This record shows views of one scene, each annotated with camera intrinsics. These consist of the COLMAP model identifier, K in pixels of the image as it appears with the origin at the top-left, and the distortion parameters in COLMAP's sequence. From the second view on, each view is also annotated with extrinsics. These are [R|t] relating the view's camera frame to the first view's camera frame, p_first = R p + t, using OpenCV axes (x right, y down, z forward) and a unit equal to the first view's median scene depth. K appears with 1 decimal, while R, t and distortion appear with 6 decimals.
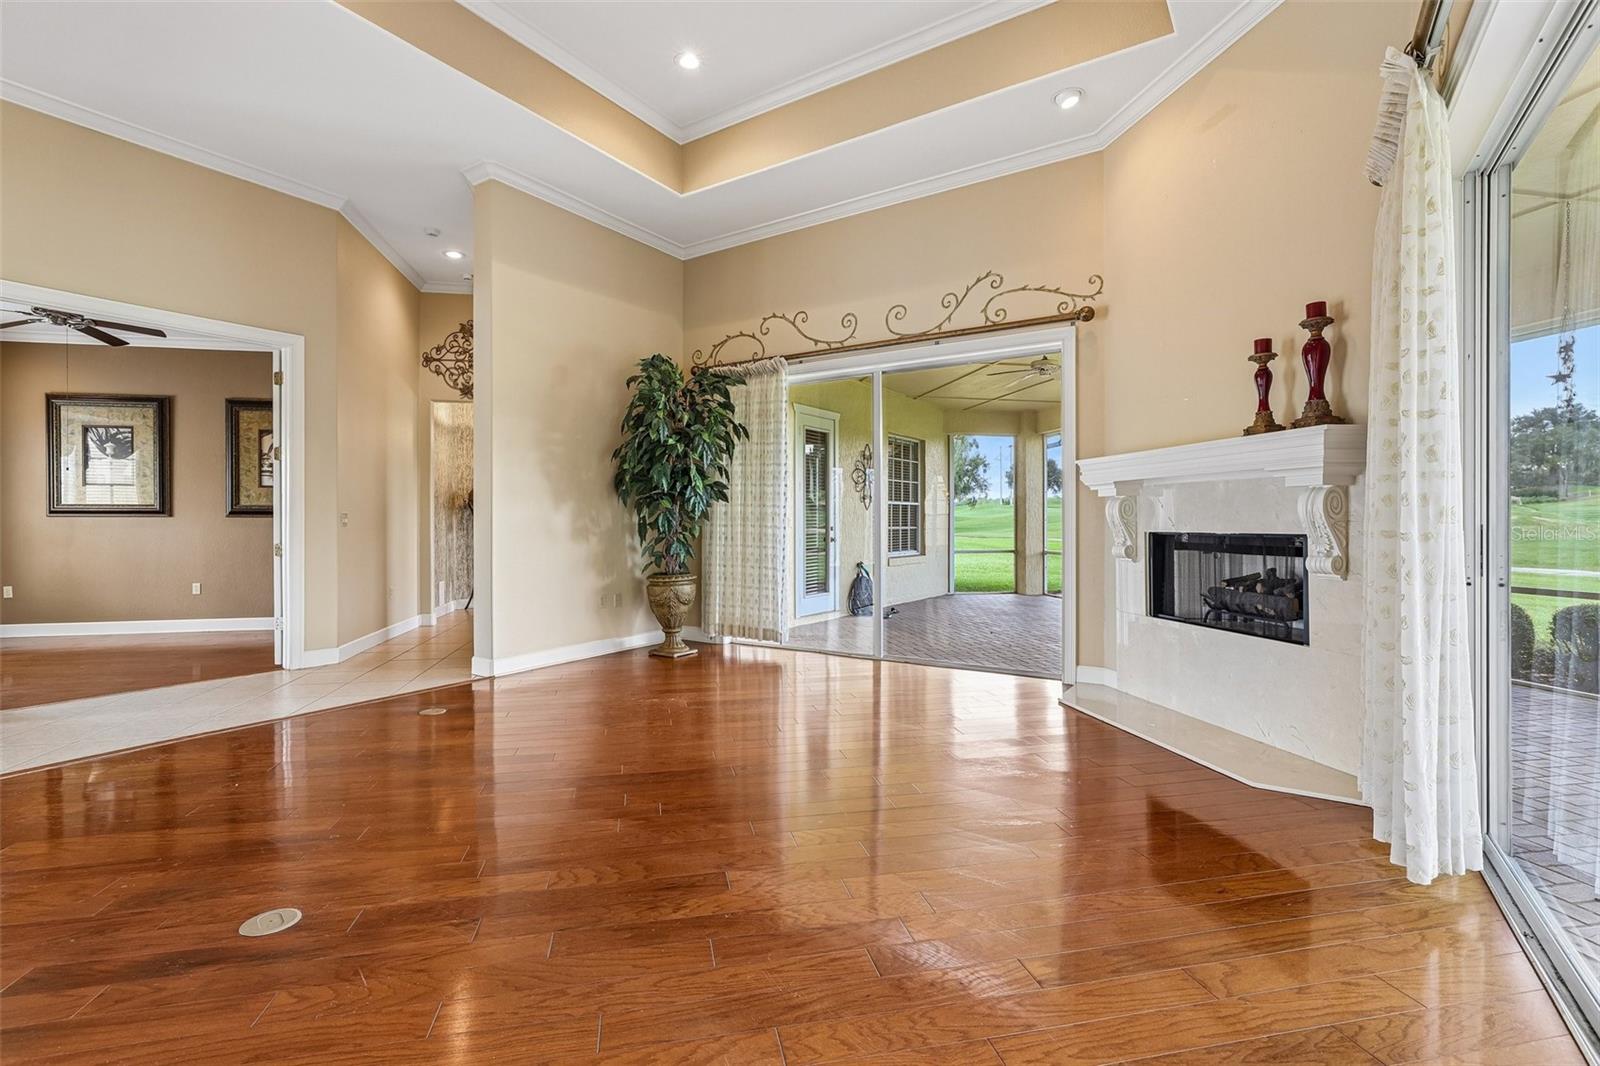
lens RADIAL K [[735.3, 0, 799.3], [0, 735.3, 522.4], [0, 0, 1]] dist [-0.029991, 0.008309]
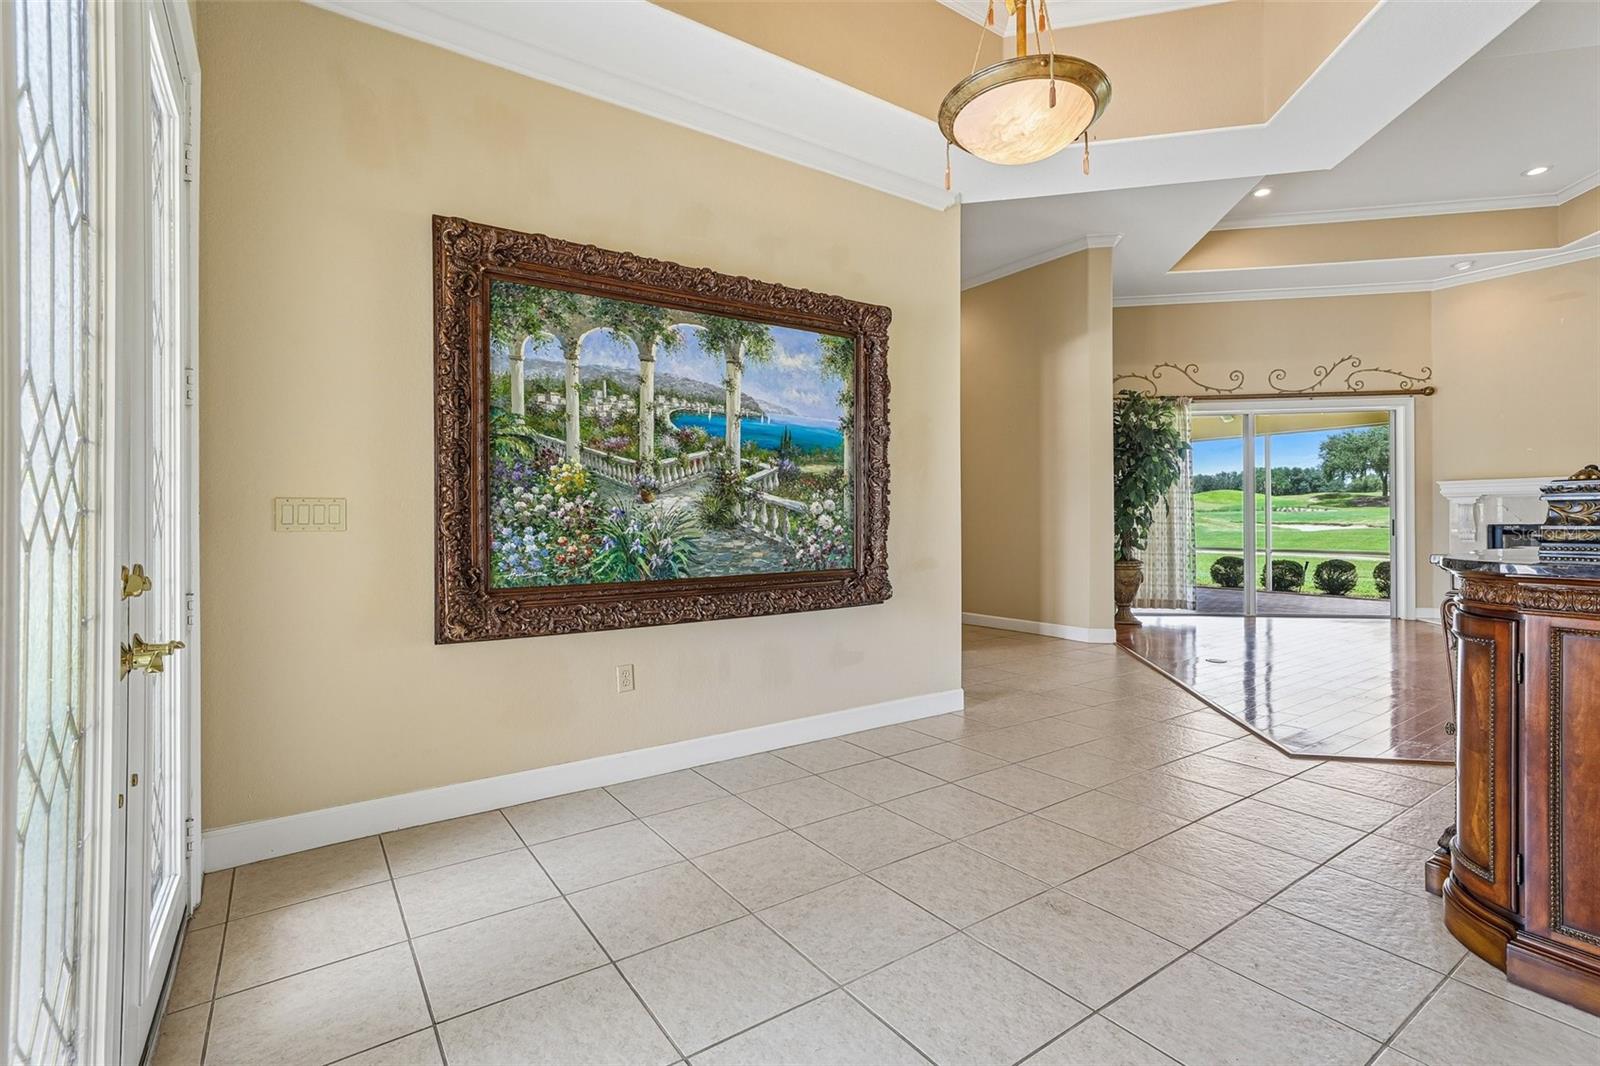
lens RADIAL K [[735.3, 0, 799.3], [0, 735.3, 522.4], [0, 0, 1]] dist [-0.029991, 0.008309]
pose [[0.923532, -0.001087, 0.383520, -1.494079], [0.002835, 0.999988, -0.003992, 0.008409], [-0.383511, 0.004774, 0.923524, 0.051076]]
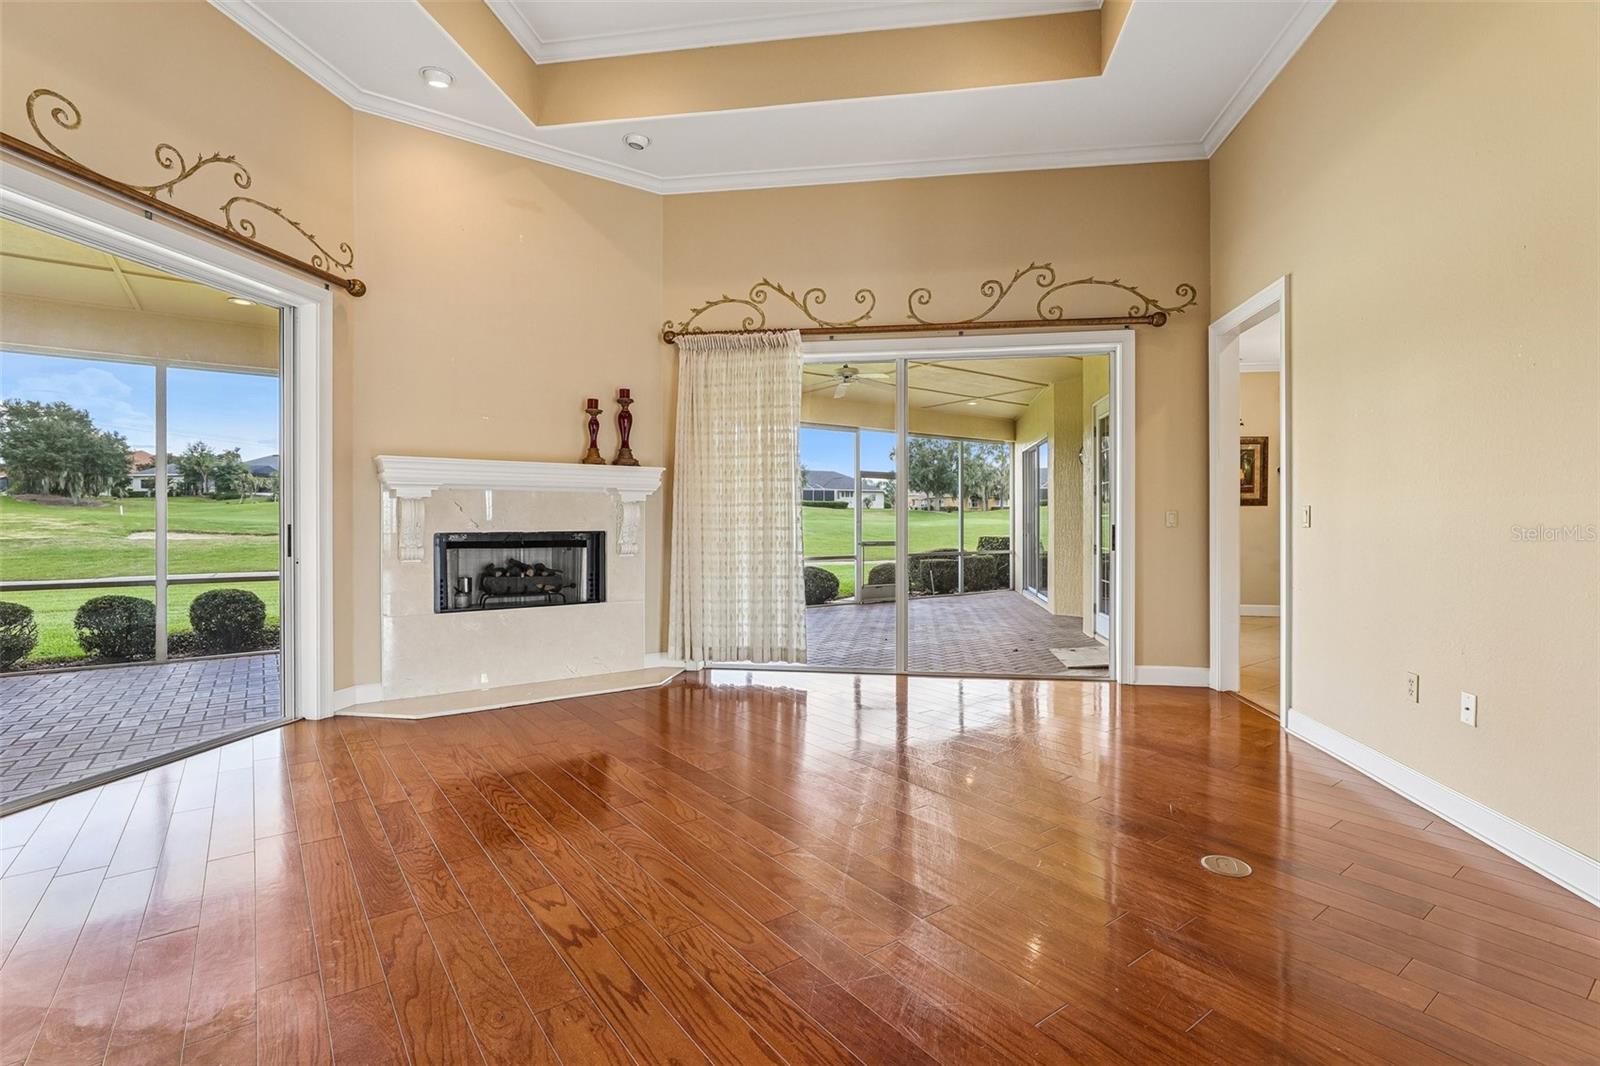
lens RADIAL K [[735.3, 0, 799.3], [0, 735.3, 522.4], [0, 0, 1]] dist [-0.029991, 0.008309]
pose [[-0.419936, 0.007059, 0.907526, -0.614353], [0.005156, 0.999972, -0.005392, 0.004909], [-0.907539, 0.002415, -0.419961, 0.867740]]
